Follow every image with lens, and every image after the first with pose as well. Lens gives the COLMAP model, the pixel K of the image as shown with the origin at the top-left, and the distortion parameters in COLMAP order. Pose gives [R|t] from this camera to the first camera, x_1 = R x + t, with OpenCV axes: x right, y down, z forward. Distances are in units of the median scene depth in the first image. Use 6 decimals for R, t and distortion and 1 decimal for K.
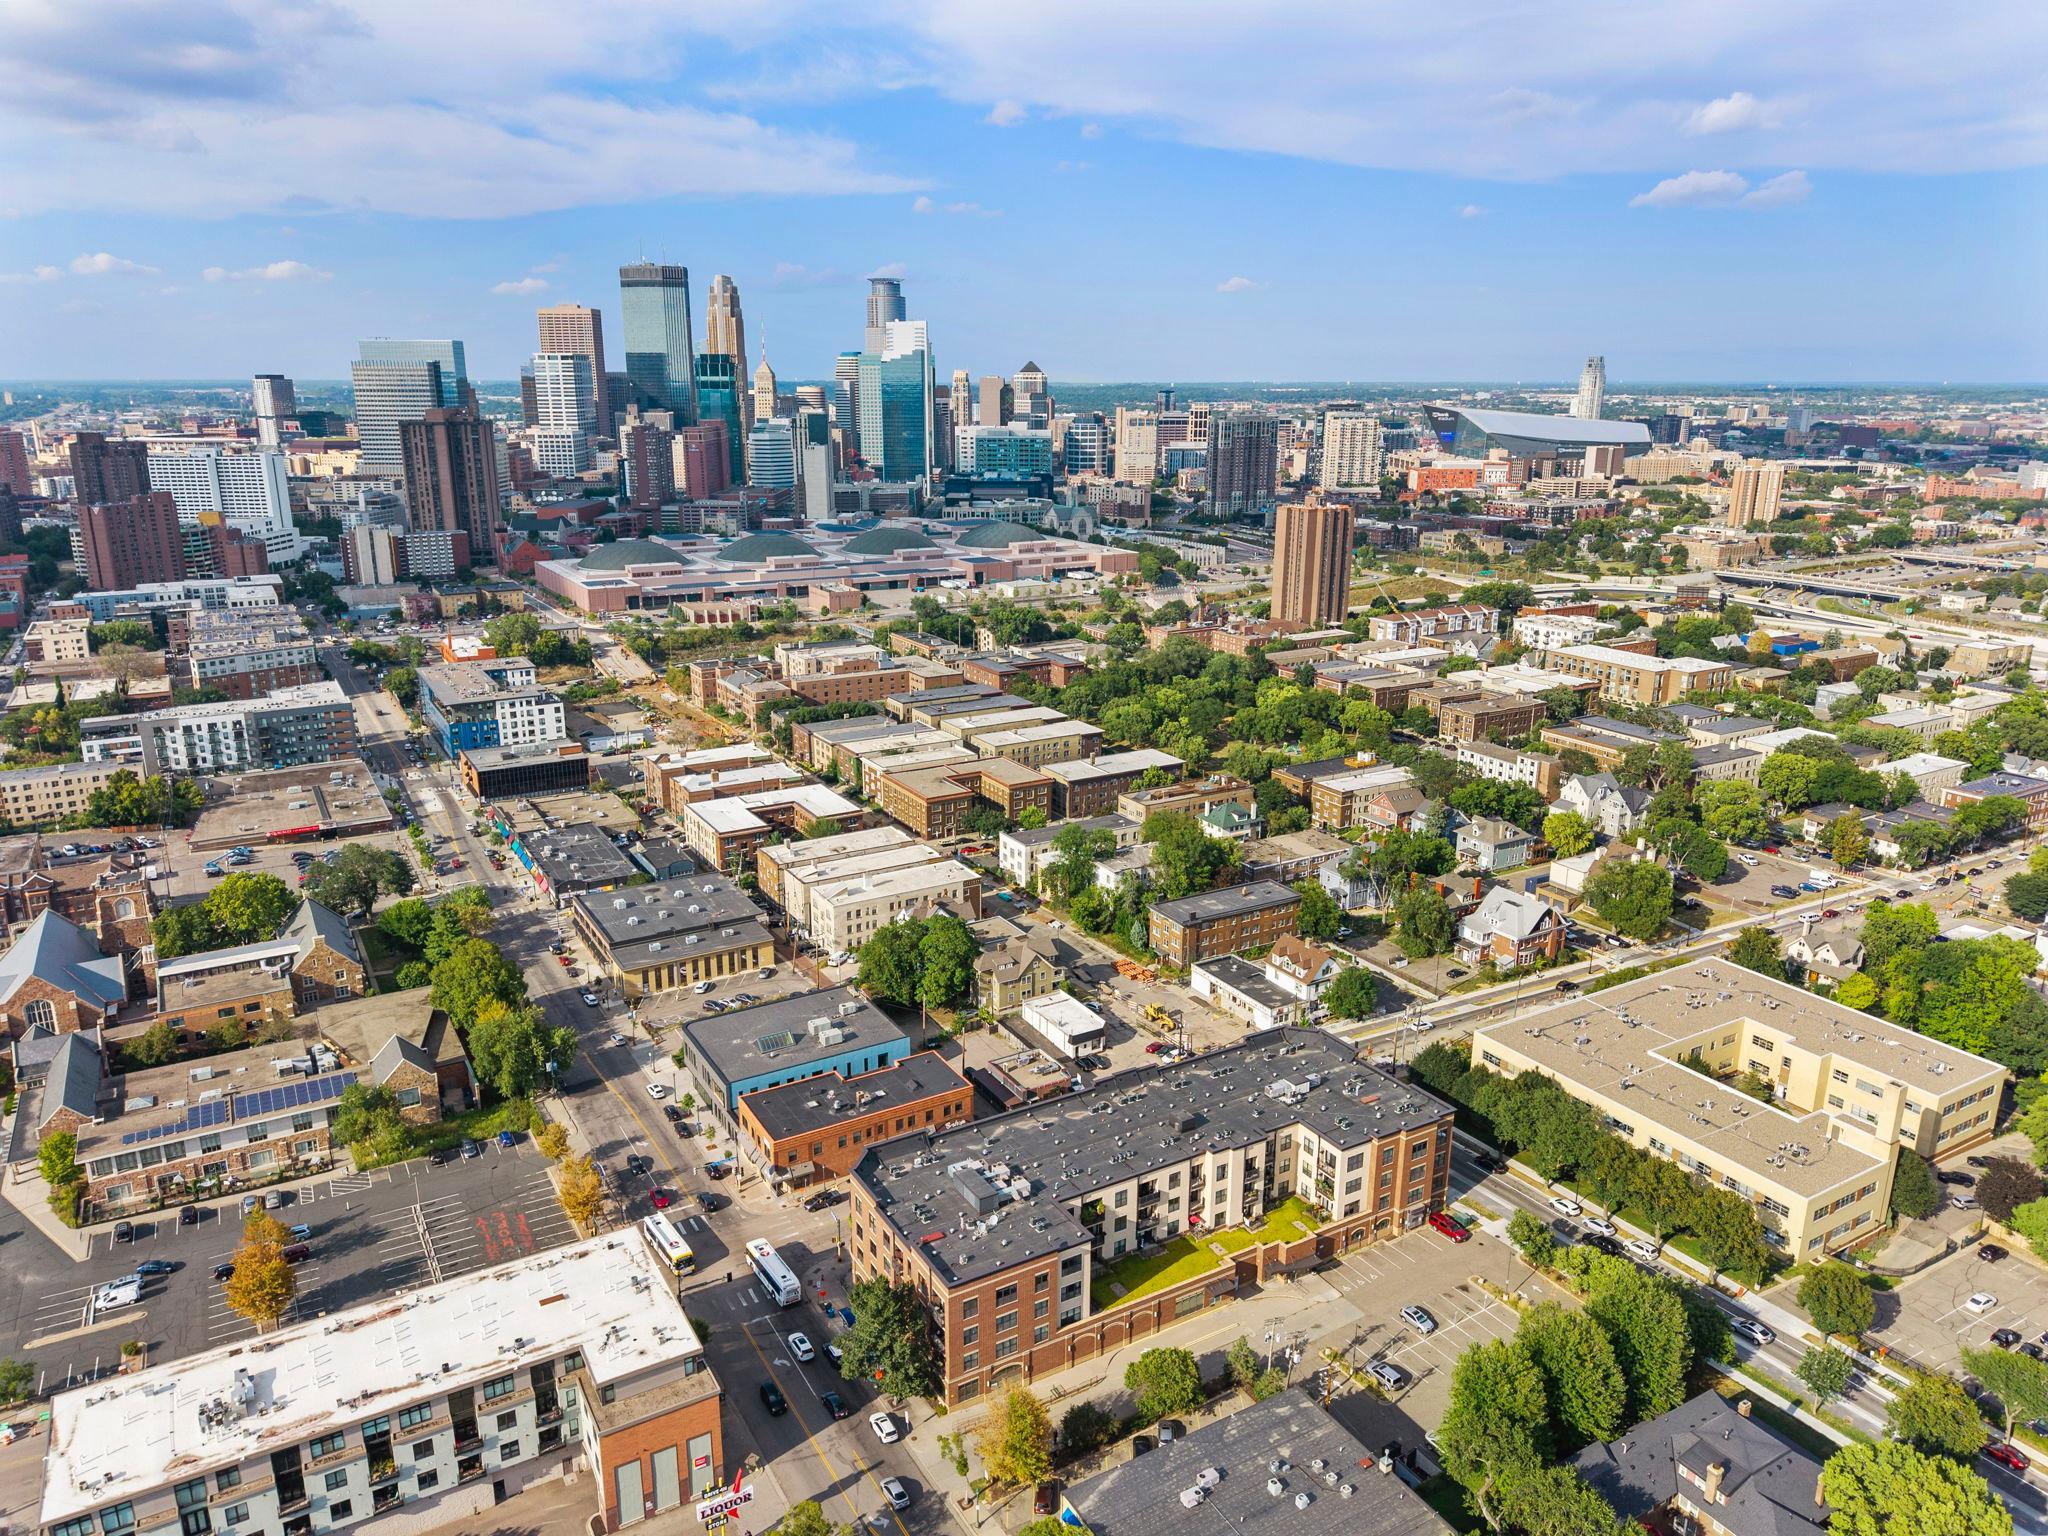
lens RADIAL K [[1406.2, 0, 1024.0], [0, 1406.2, 768.0], [0, 0, 1]] dist [0.030981, -0.032503]
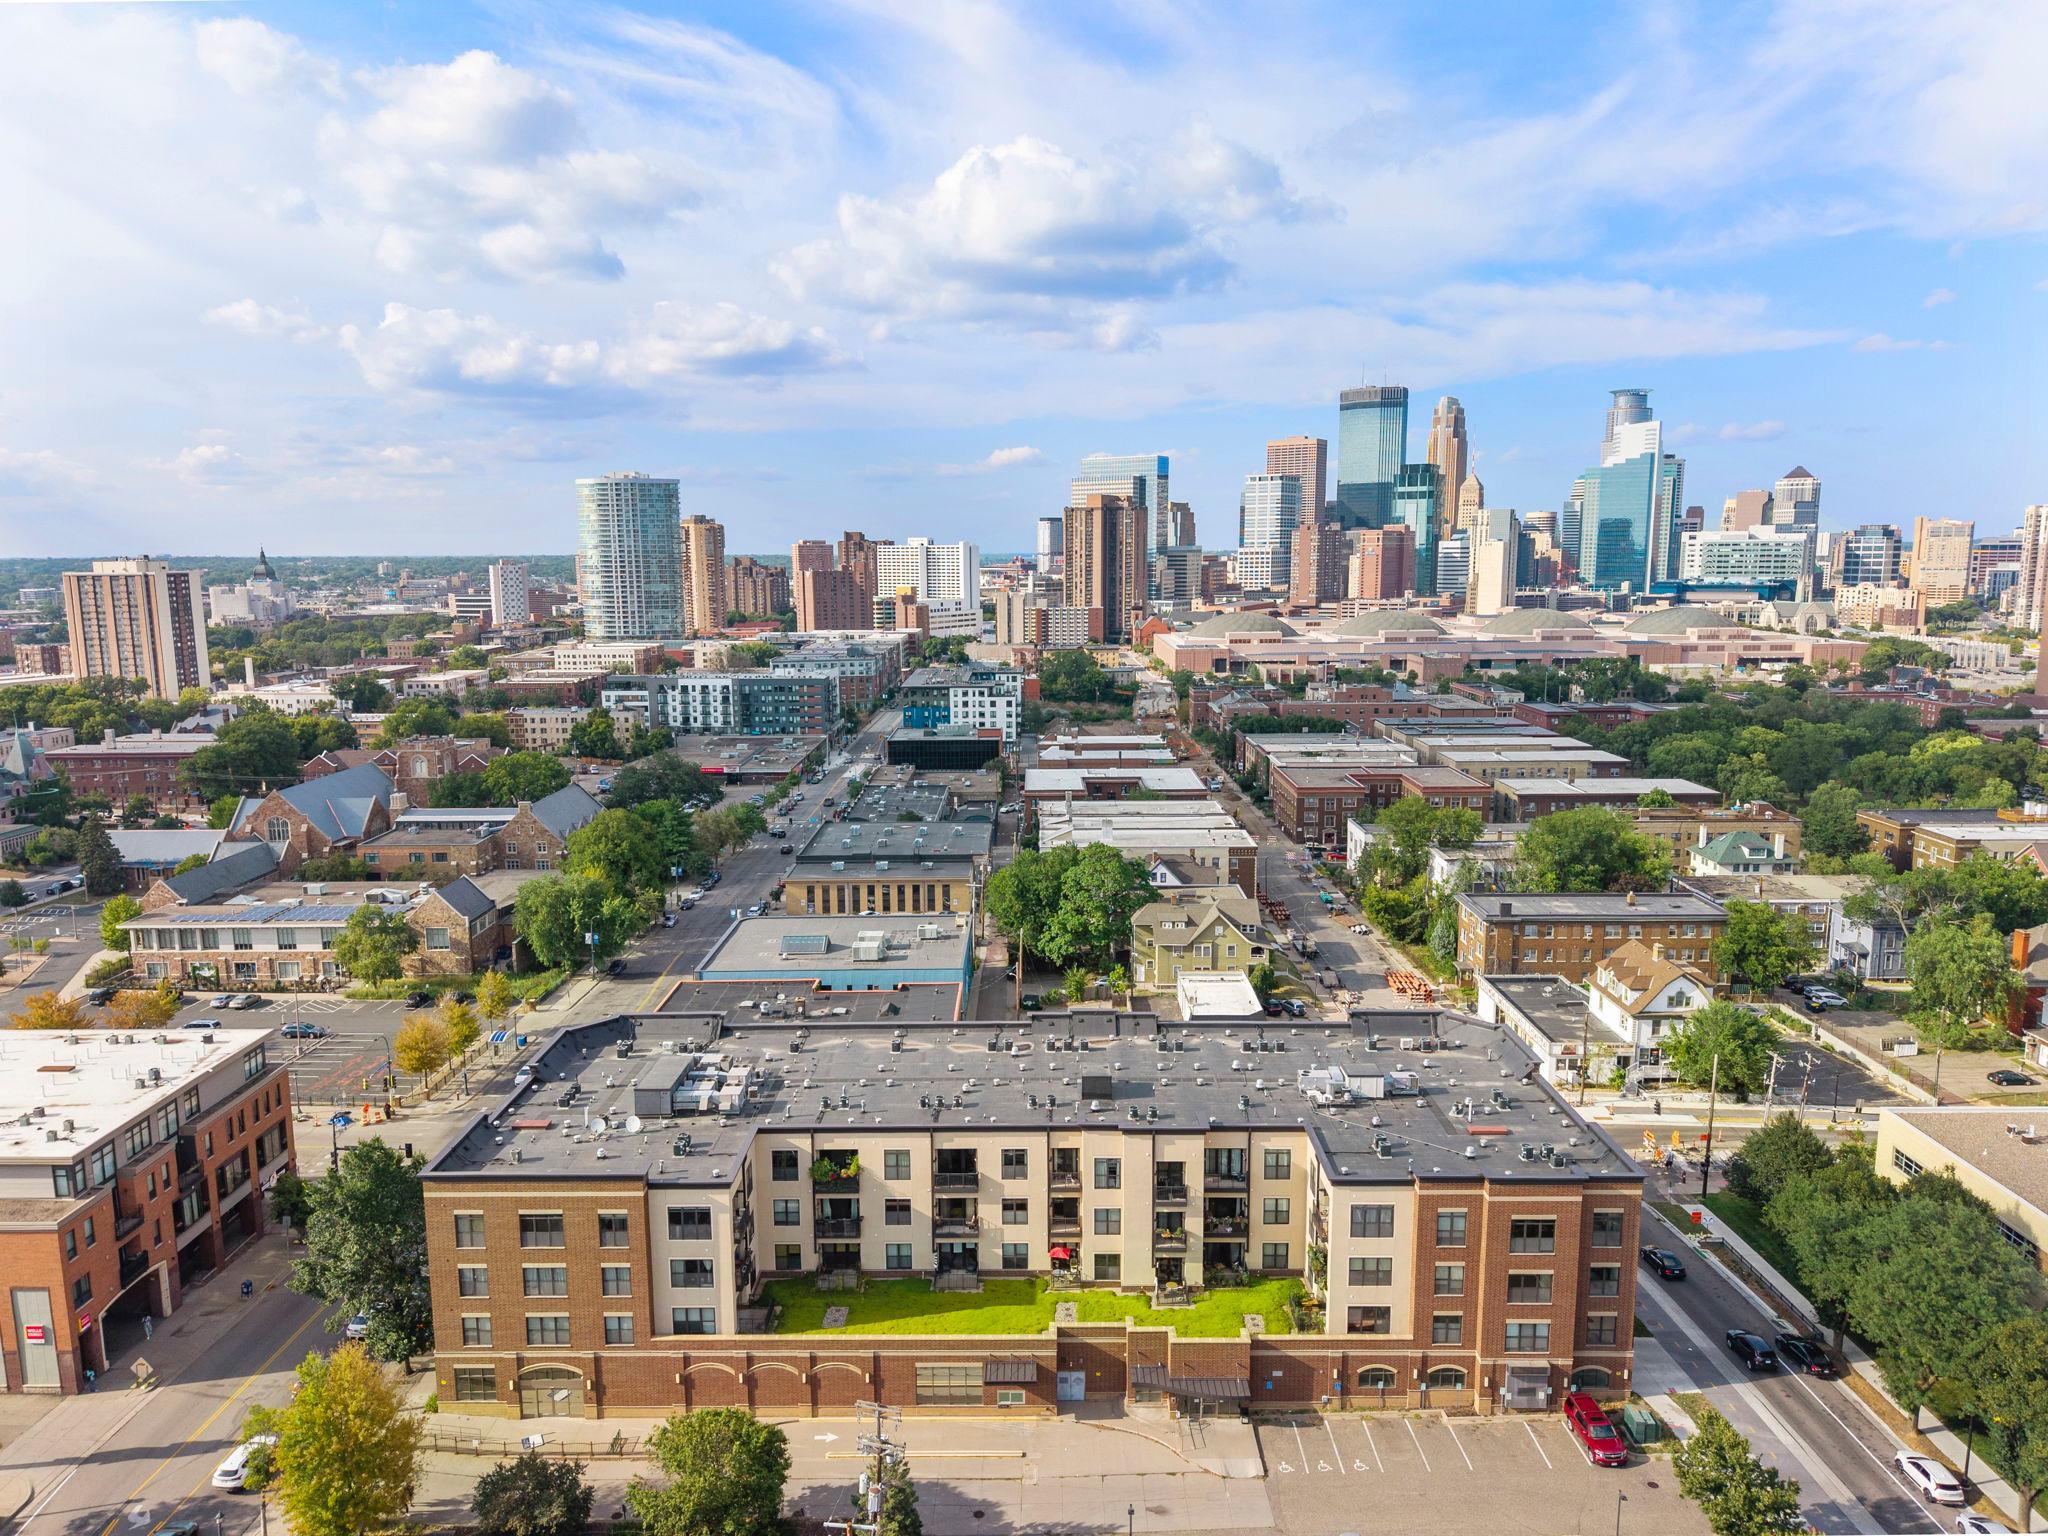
lens RADIAL K [[1387.8, 0, 1017.1], [0, 1387.8, 772.5], [0, 0, 1]] dist [0.034757, -0.036865]
pose [[0.857972, 0.074460, -0.508272, 0.236542], [-0.130062, 0.988687, -0.074709, 0.115660], [0.496959, 0.130205, 0.857950, 0.327493]]
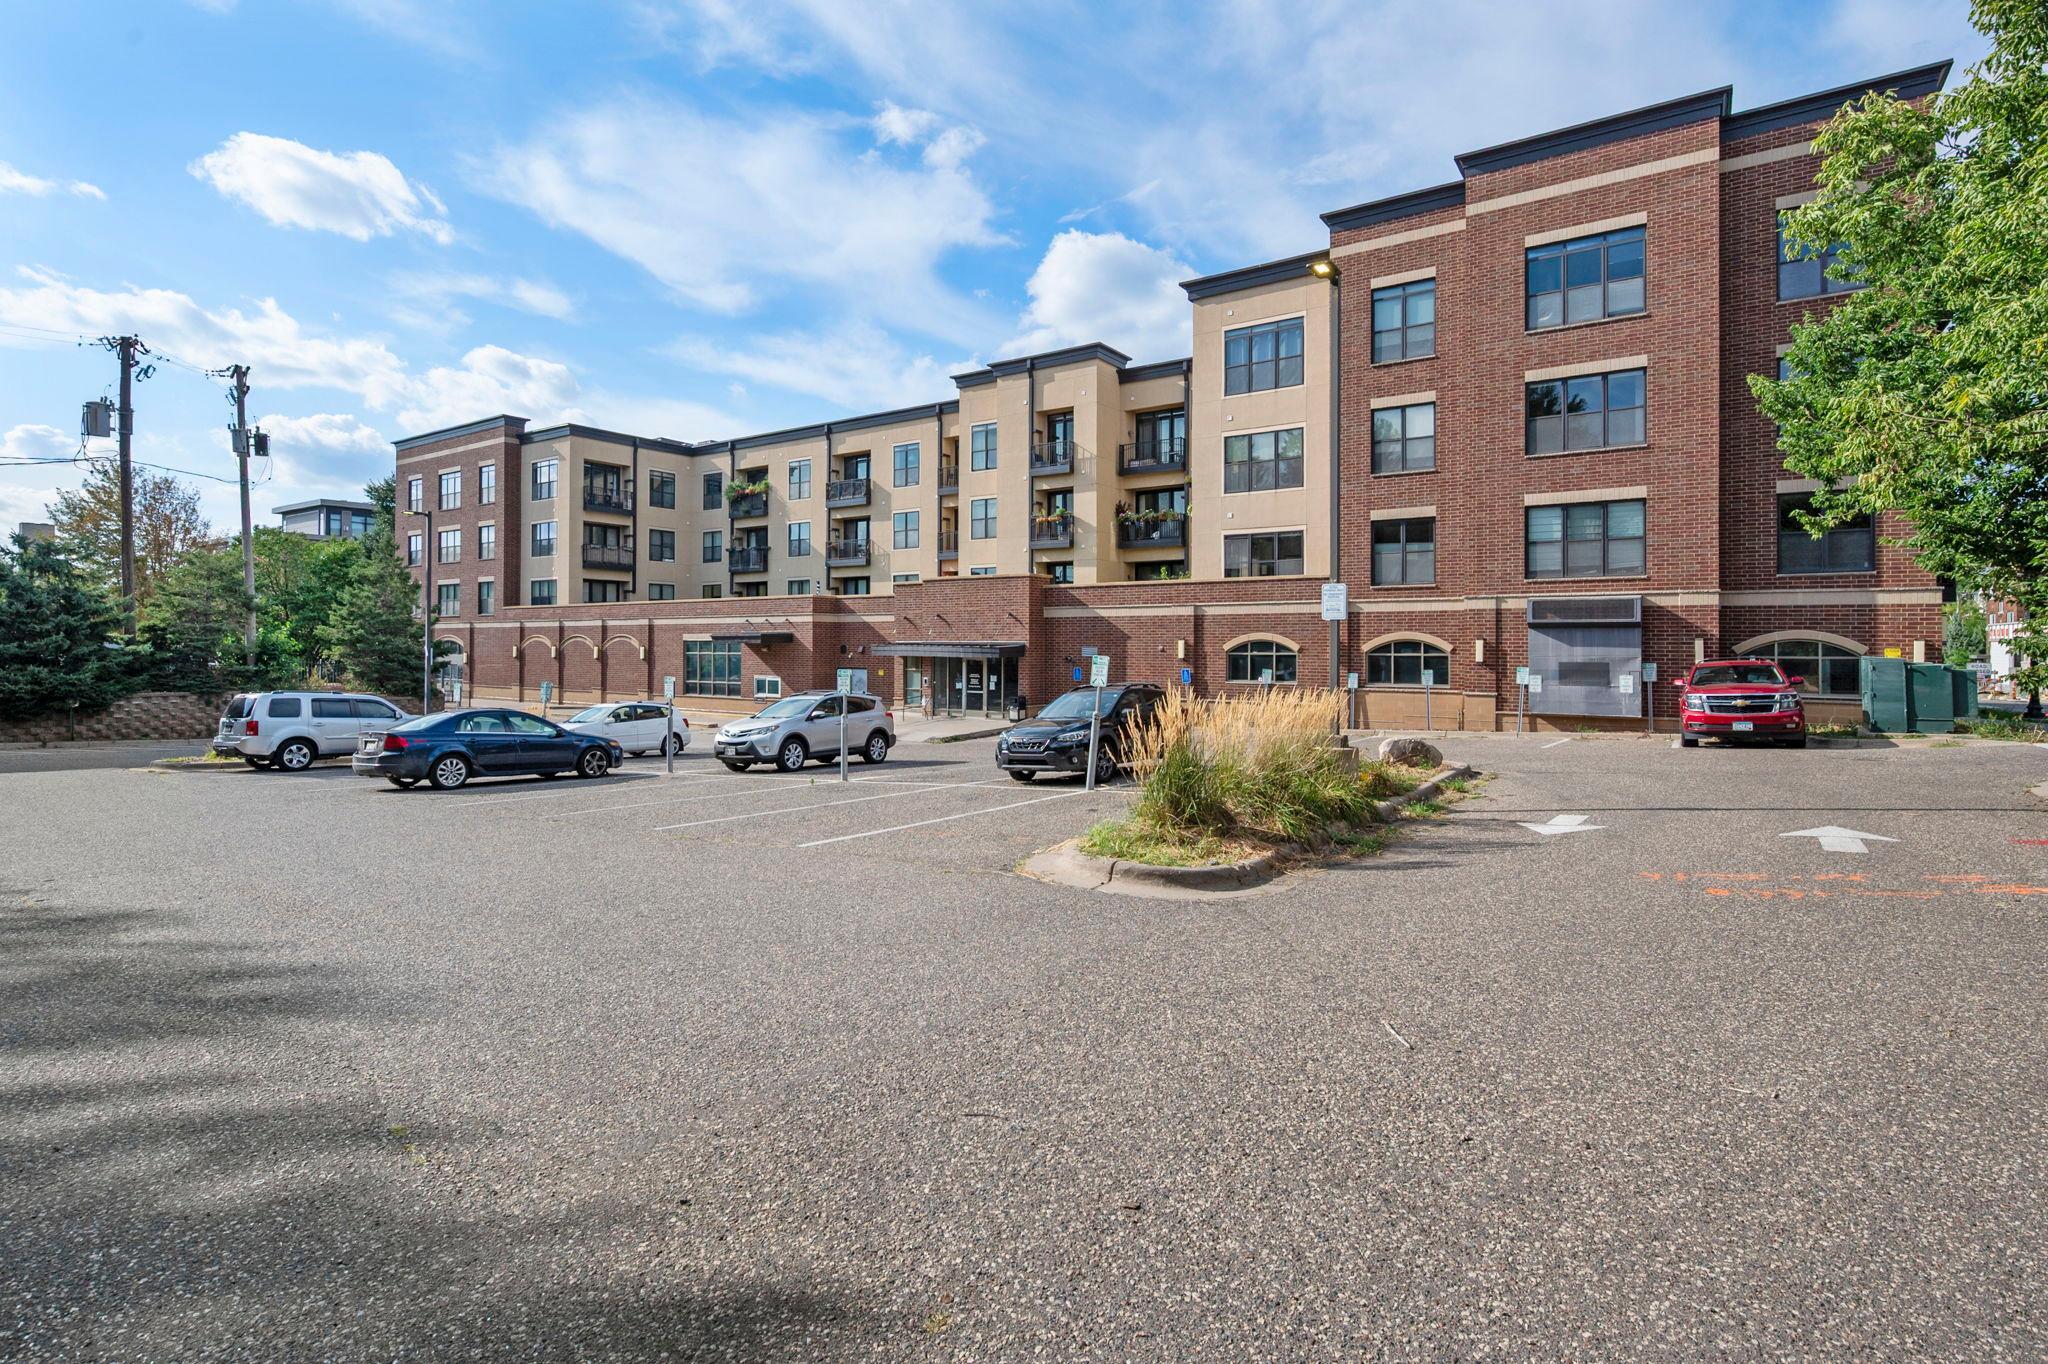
lens RADIAL K [[969.5, 0, 1025.1], [0, 969.5, 639.8], [0, 0, 1]] dist [0.000177, -0.000248]
pose [[0.429768, -0.003654, -0.902932, 0.243913], [-0.244005, 0.962317, -0.120033, 0.234586], [0.869345, 0.271906, 0.412682, 0.588541]]
